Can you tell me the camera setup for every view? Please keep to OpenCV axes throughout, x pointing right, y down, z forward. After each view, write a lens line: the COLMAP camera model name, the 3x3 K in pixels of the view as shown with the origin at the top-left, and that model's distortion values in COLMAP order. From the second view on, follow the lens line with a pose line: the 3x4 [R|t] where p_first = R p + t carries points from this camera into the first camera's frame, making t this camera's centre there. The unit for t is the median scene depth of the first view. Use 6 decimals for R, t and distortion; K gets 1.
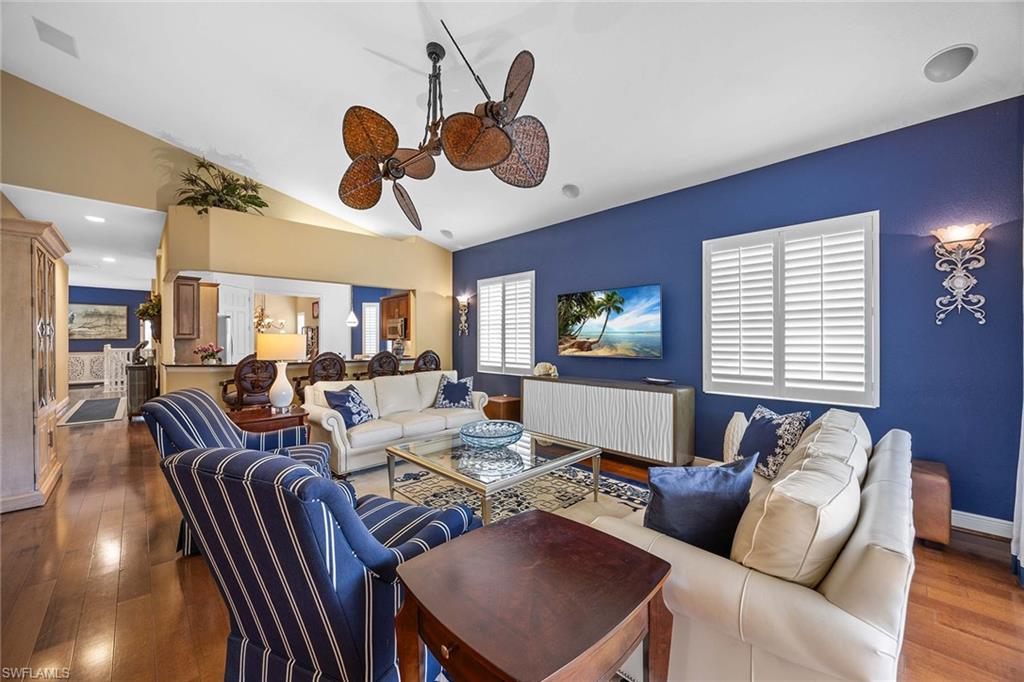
lens RADIAL K [[386.9, 0, 511.1], [0, 386.9, 339.8], [0, 0, 1]] dist [-0.001511, 0.000433]
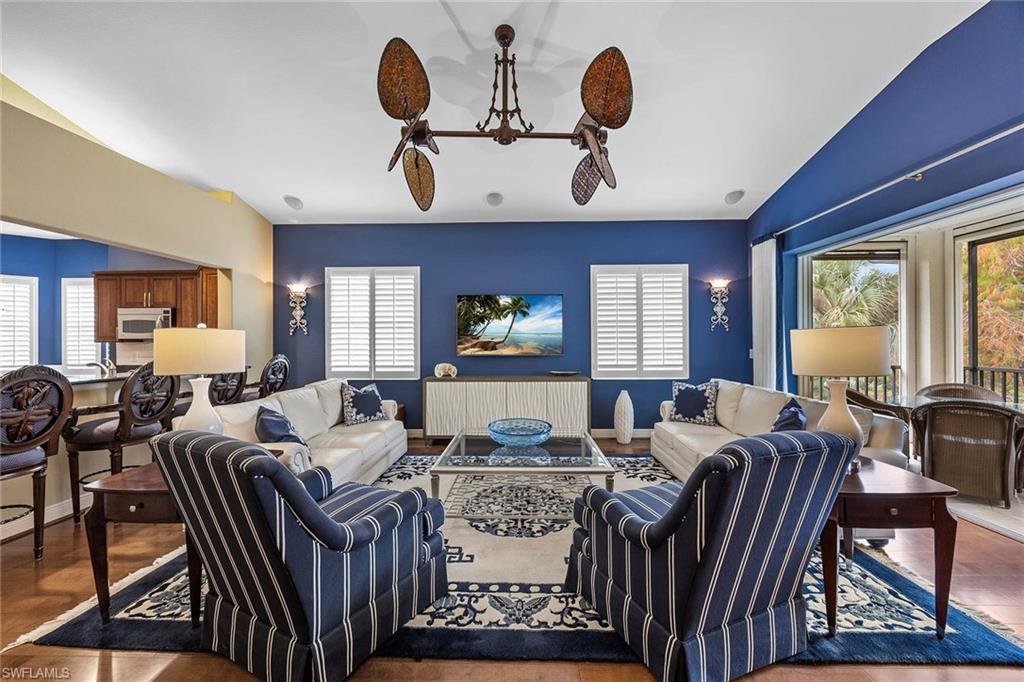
lens RADIAL K [[389.8, 0, 522.0], [0, 389.8, 340.3], [0, 0, 1]] dist [-0.001669, 0.000061]
pose [[0.714371, -0.001398, 0.699766, -0.516381], [0.003146, 0.999994, -0.001214, 0.002907], [-0.699760, 0.003069, 0.714372, 0.182308]]
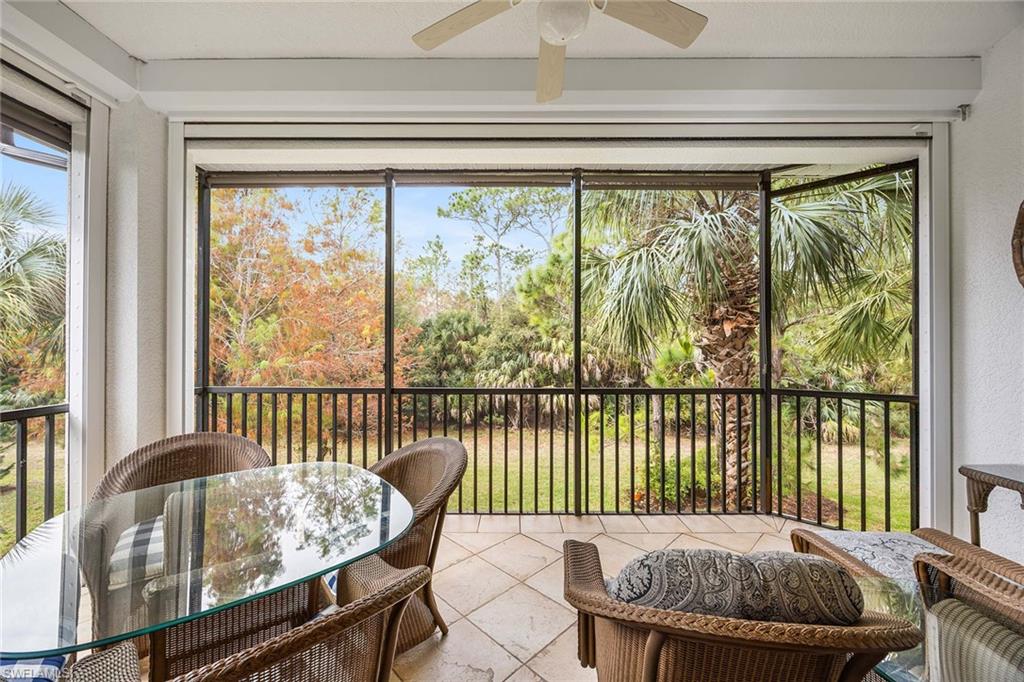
lens RADIAL K [[391.6, 0, 510.6], [0, 391.6, 339.7], [0, 0, 1]] dist [-0.002720, -0.000189]
pose [[-0.711653, 0.001326, 0.702530, 0.360013], [-0.003863, 0.999976, -0.005800, 0.000719], [-0.702521, -0.006841, -0.711630, 0.180658]]
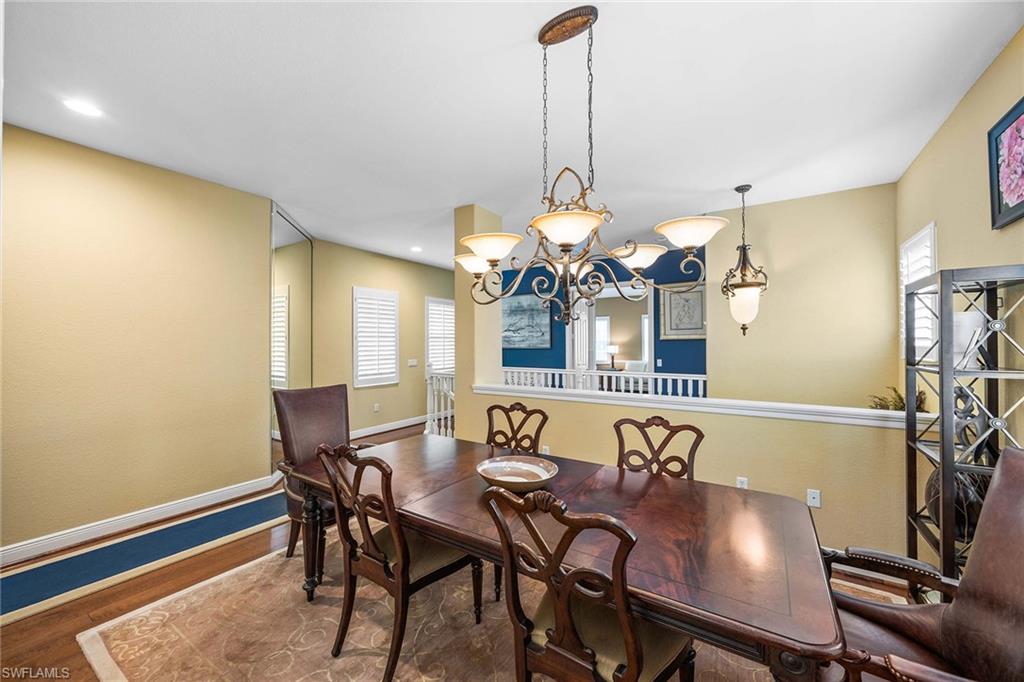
lens RADIAL K [[391.6, 0, 510.6], [0, 391.6, 339.7], [0, 0, 1]] dist [-0.002720, -0.000189]
pose [[0.219441, -0.009750, -0.975577, -1.065074], [0.004937, 0.999948, -0.008884, -0.024672], [0.975613, -0.002867, 0.219477, 2.077533]]
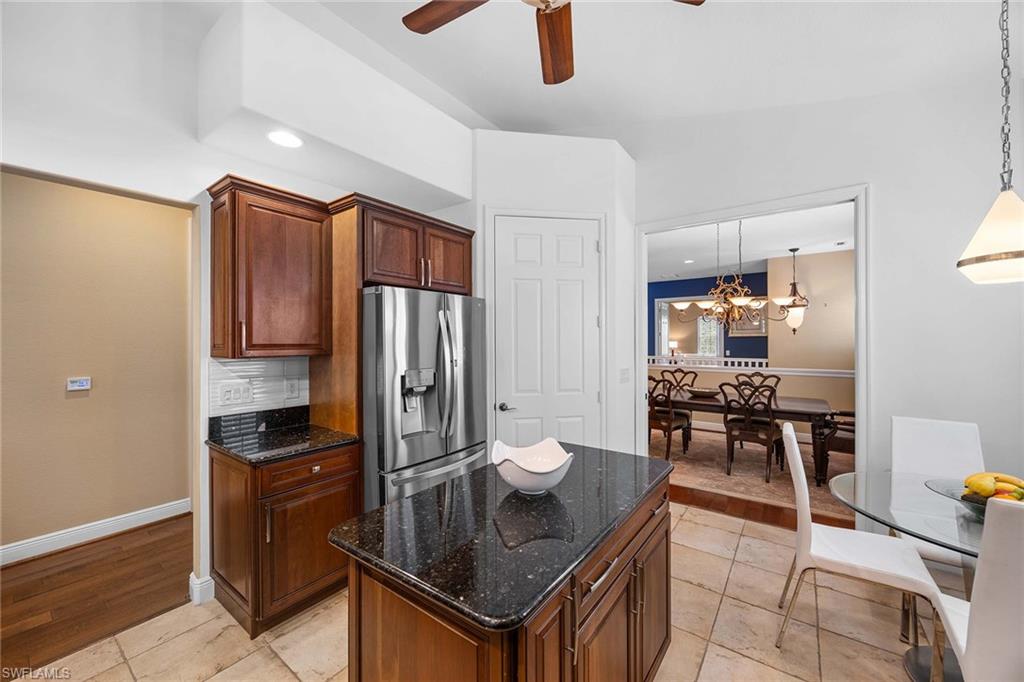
lens RADIAL K [[391.6, 0, 510.6], [0, 391.6, 339.7], [0, 0, 1]] dist [-0.002720, -0.000189]
pose [[0.160458, -0.001417, -0.987042, -0.541549], [0.004592, 0.999989, -0.000689, -0.023645], [0.987032, -0.004422, 0.160462, 1.512549]]
